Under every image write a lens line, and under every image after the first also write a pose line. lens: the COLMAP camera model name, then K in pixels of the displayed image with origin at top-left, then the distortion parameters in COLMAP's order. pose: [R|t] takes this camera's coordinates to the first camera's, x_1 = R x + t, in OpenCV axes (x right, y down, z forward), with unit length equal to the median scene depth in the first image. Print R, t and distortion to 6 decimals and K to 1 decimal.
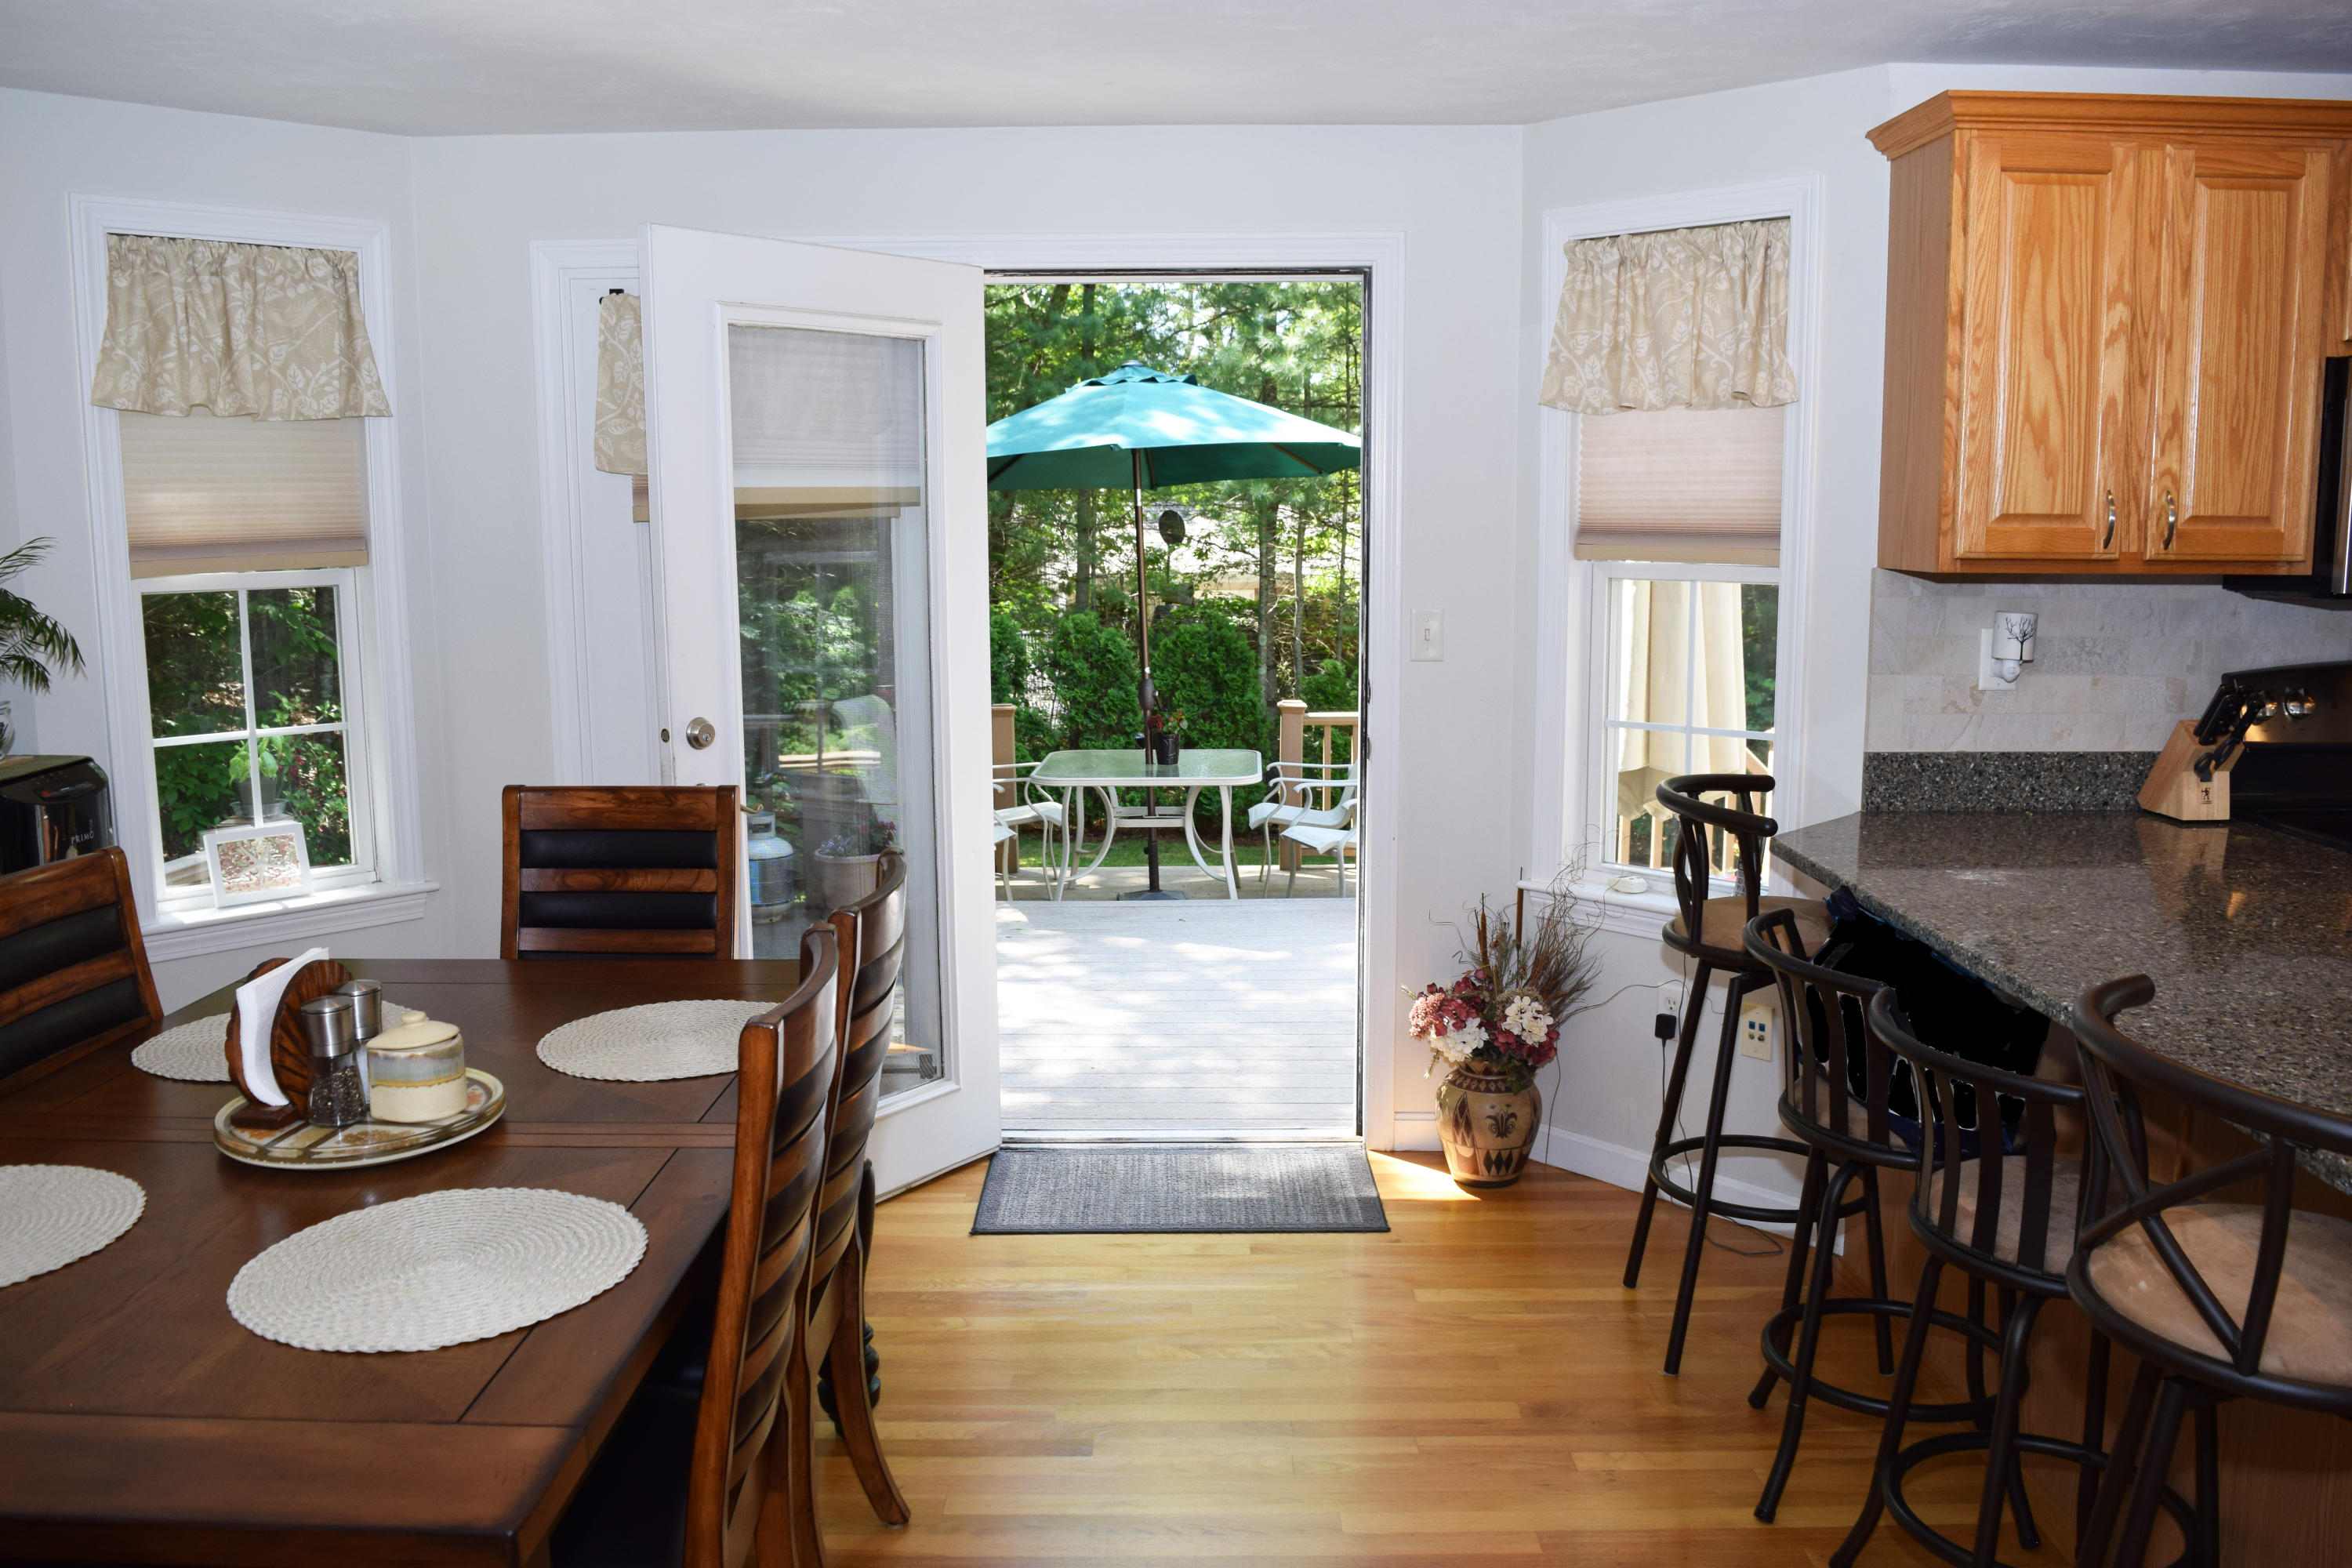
lens RADIAL K [[1841.2, 0, 1180.2], [0, 1841.2, 774.0], [0, 0, 1]] dist [-0.084894, 0.011458]
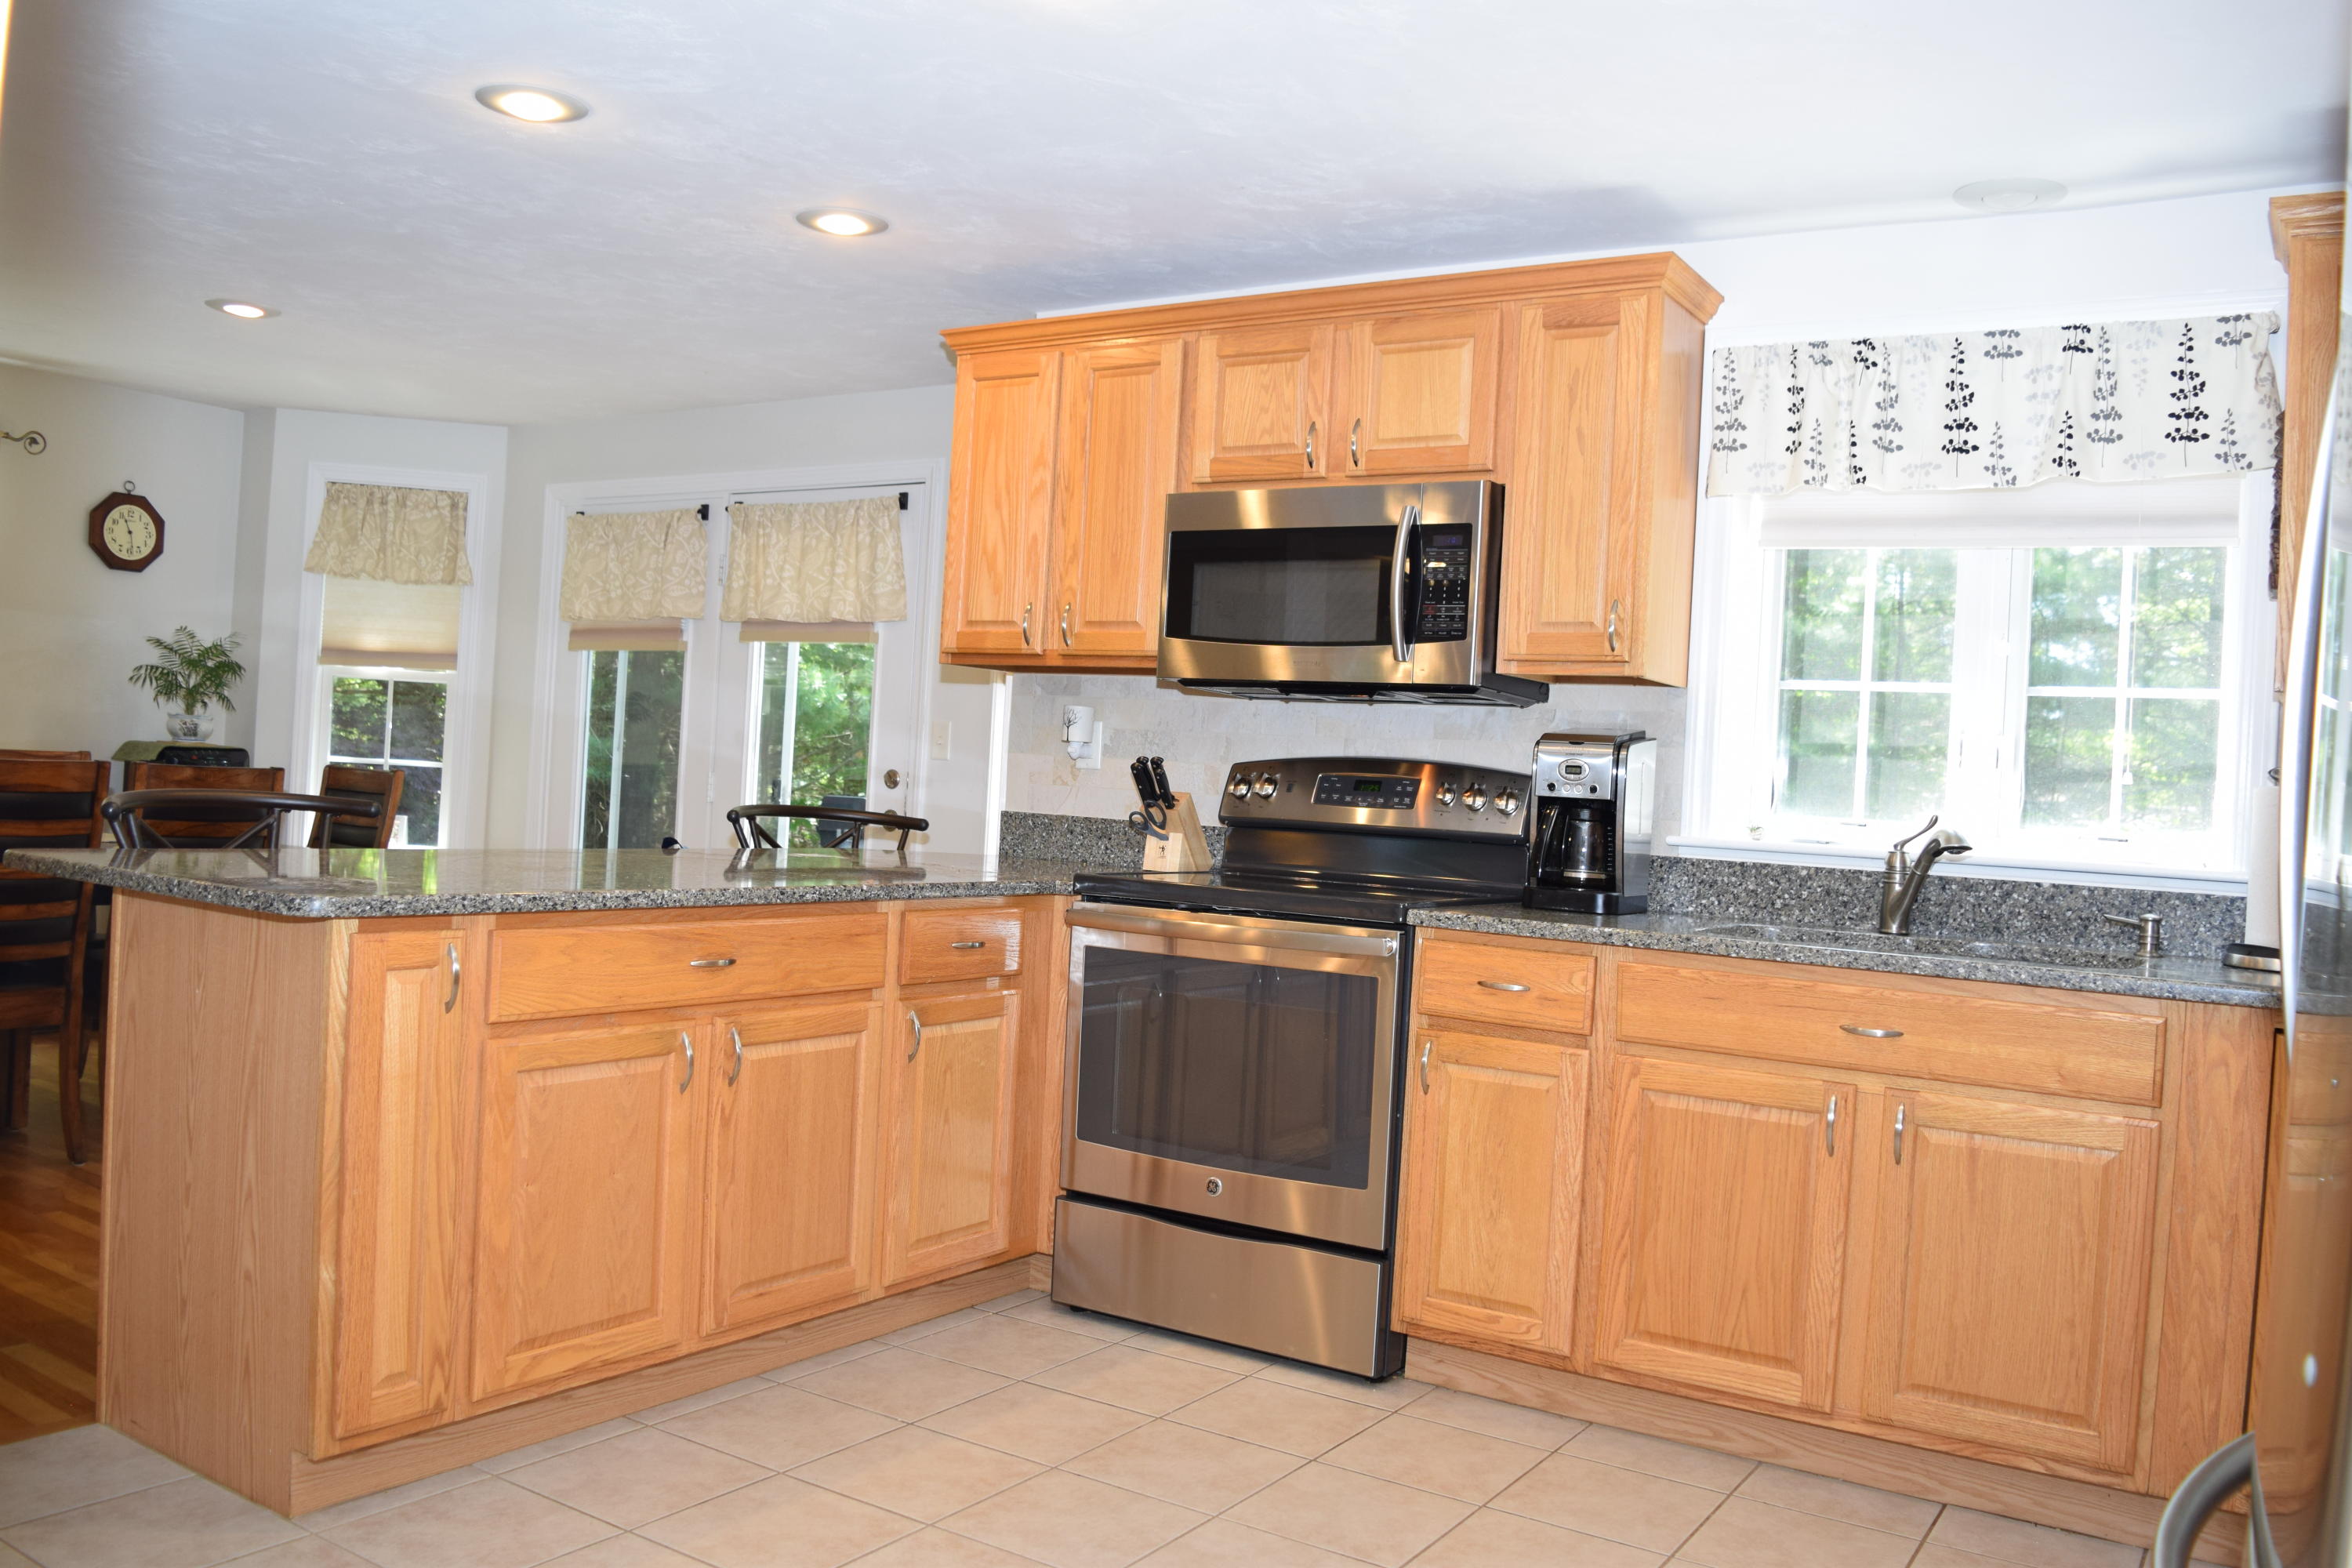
lens RADIAL K [[1841.2, 0, 1170.8], [0, 1841.2, 780.6], [0, 0, 1]] dist [-0.084894, 0.011458]
pose [[0.836458, 0.053215, -0.545441, 1.174529], [-0.137585, 0.983790, -0.115011, 0.101403], [0.530479, 0.171246, 0.830221, -0.058166]]
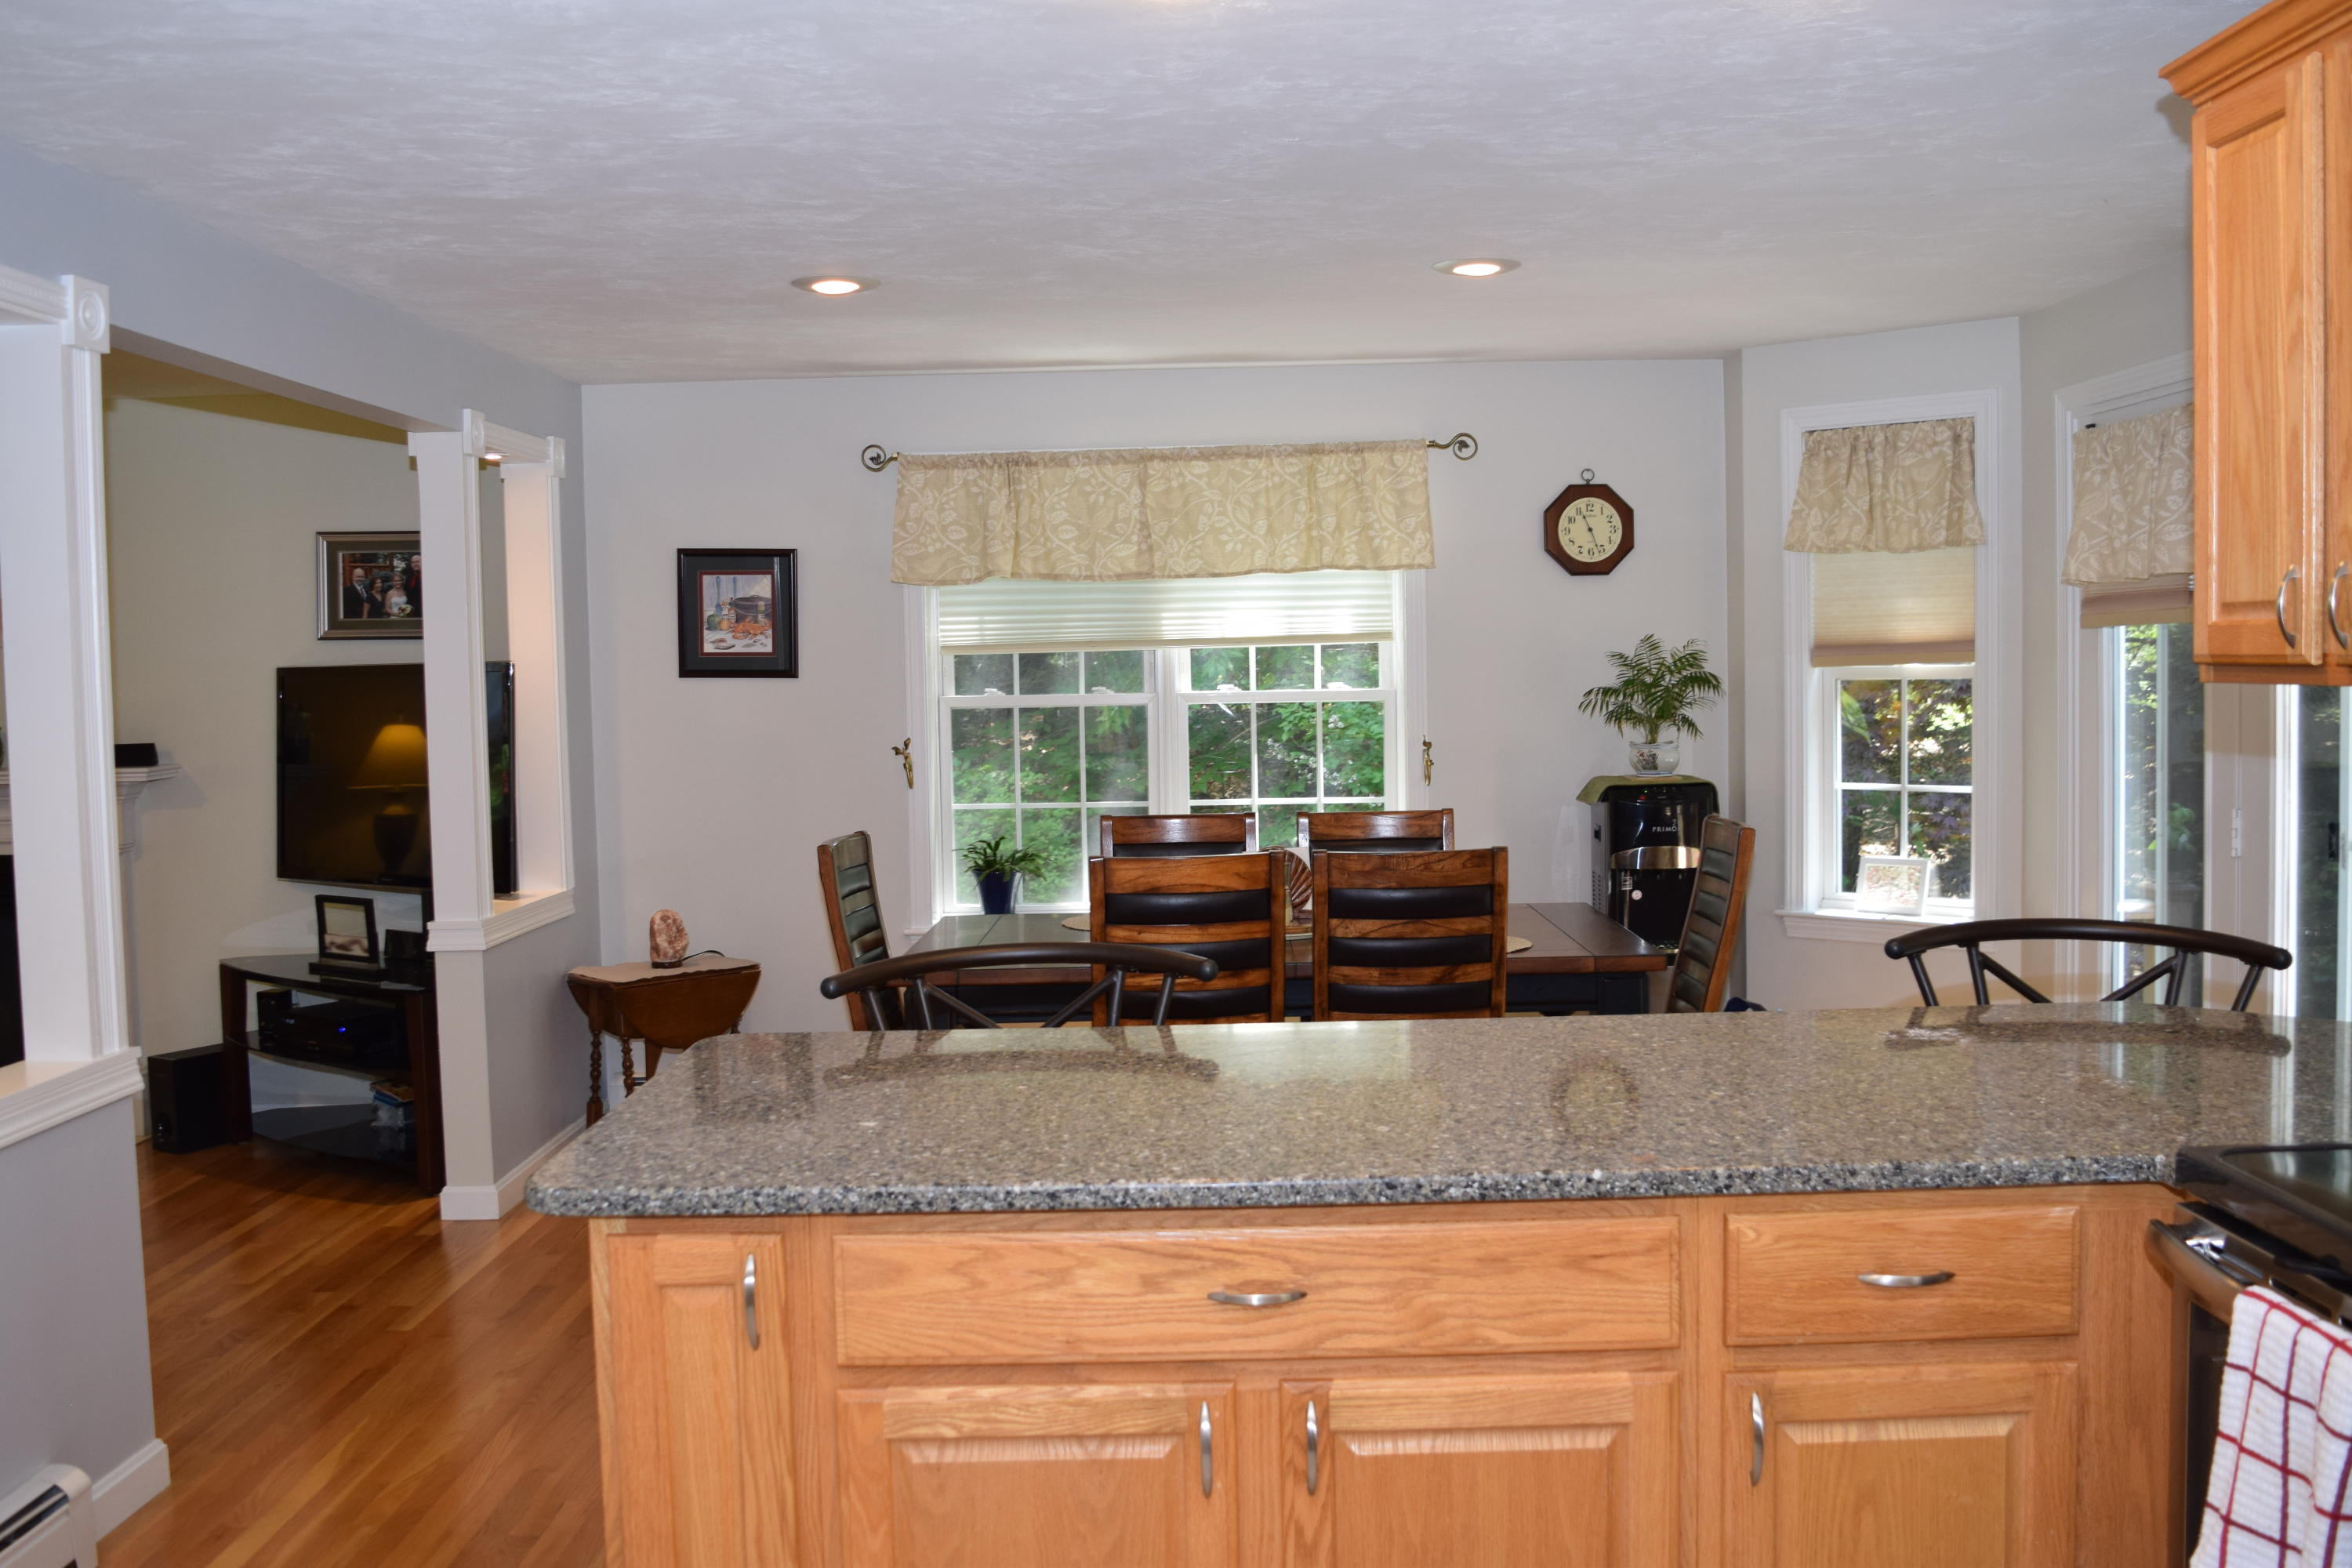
lens RADIAL K [[2154.9, 0, 1172.4], [0, 2154.9, 760.3], [0, 0, 1]] dist [-0.078460, 0.000000]
pose [[-0.004441, 0.052258, -0.998624, 1.142391], [-0.122547, 0.991078, 0.052408, -0.063330], [0.992453, 0.122611, 0.002003, 0.499818]]
